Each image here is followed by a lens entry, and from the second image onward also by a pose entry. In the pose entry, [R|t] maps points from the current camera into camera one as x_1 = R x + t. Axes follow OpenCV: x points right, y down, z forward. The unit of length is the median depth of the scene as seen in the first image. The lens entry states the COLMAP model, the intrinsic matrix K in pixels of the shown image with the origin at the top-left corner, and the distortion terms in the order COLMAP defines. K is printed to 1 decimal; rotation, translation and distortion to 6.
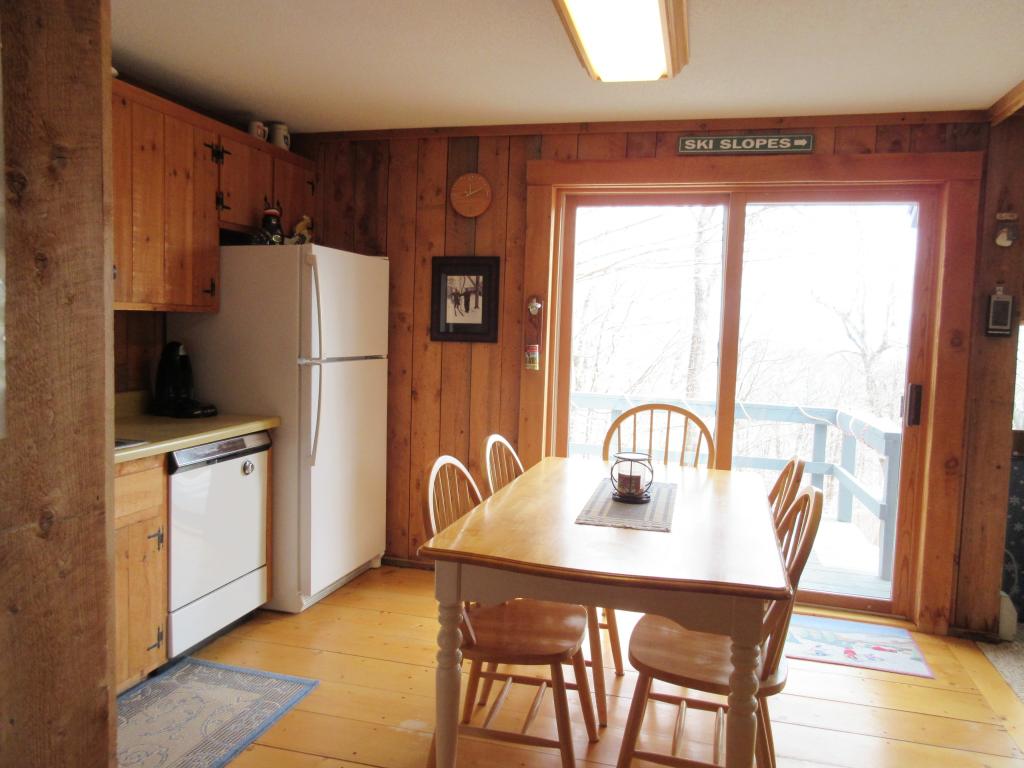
lens RADIAL K [[769.3, 0, 511.5], [0, 769.3, 375.5], [0, 0, 1]] dist [0.001363, 0.002262]
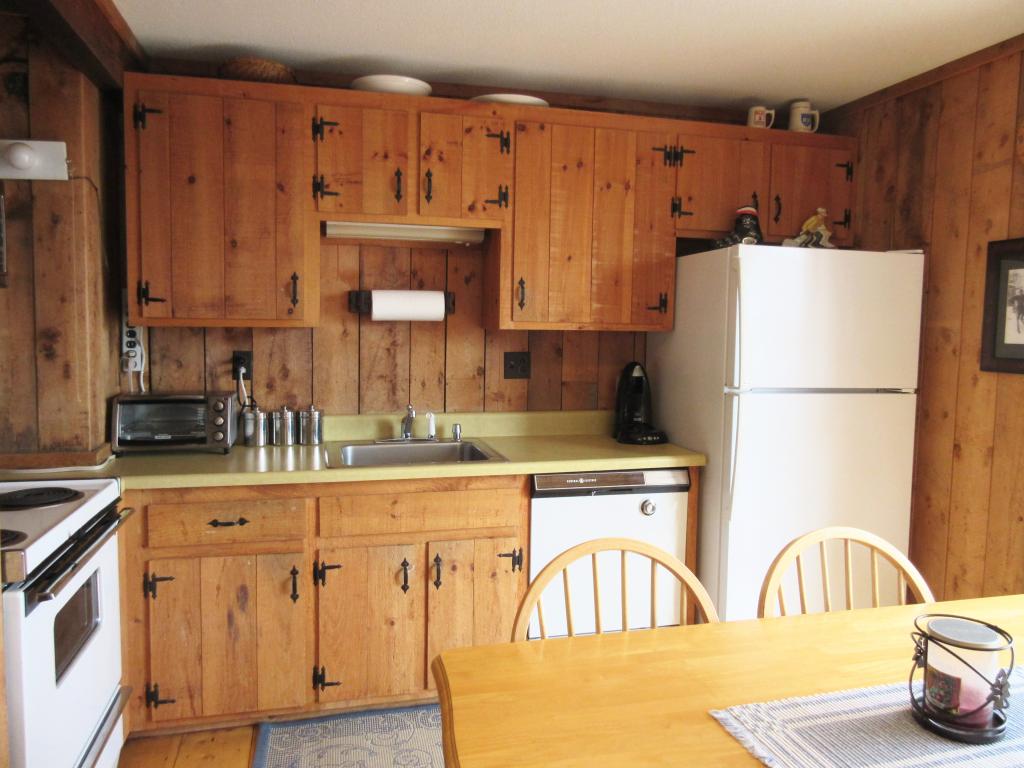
lens RADIAL K [[769.3, 0, 511.5], [0, 769.3, 375.5], [0, 0, 1]] dist [0.001363, 0.002262]
pose [[0.503043, 0.040466, -0.863314, 0.306963], [-0.061244, 0.998061, 0.011096, -0.028456], [0.862089, 0.047291, 0.504546, 0.385612]]
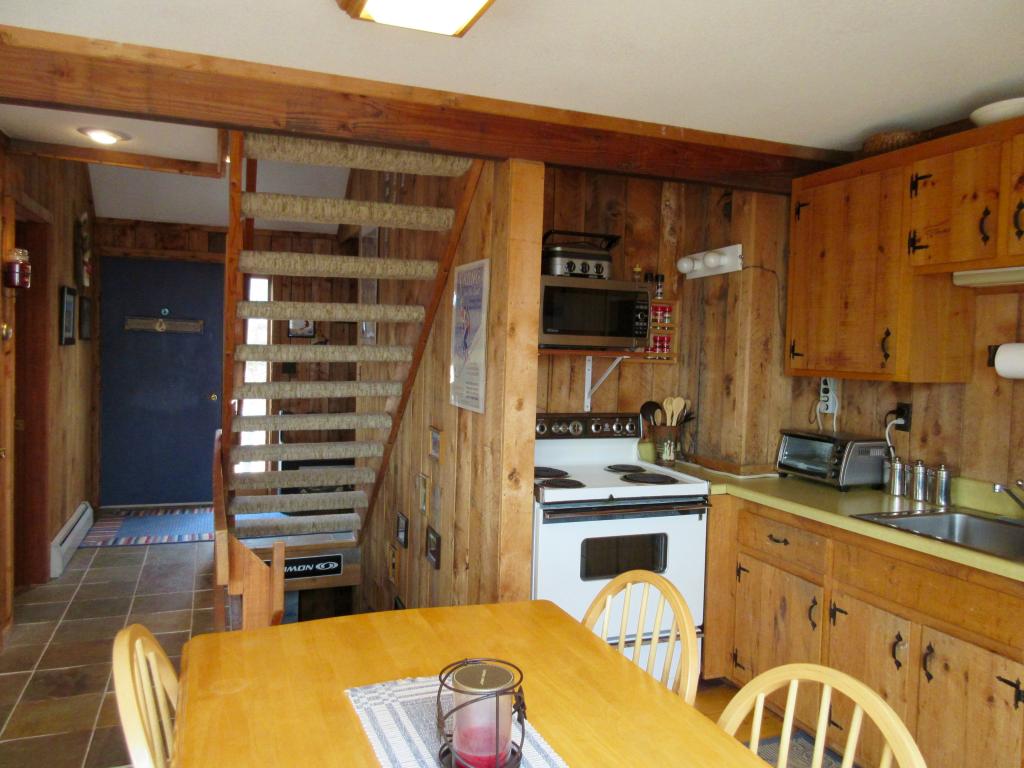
lens RADIAL K [[769.3, 0, 511.5], [0, 769.3, 375.5], [0, 0, 1]] dist [0.001363, 0.002262]
pose [[-0.794059, -0.026710, -0.607253, 0.322995], [-0.093006, 0.992609, 0.077957, -0.088526], [0.600683, 0.118380, -0.790675, 1.003049]]
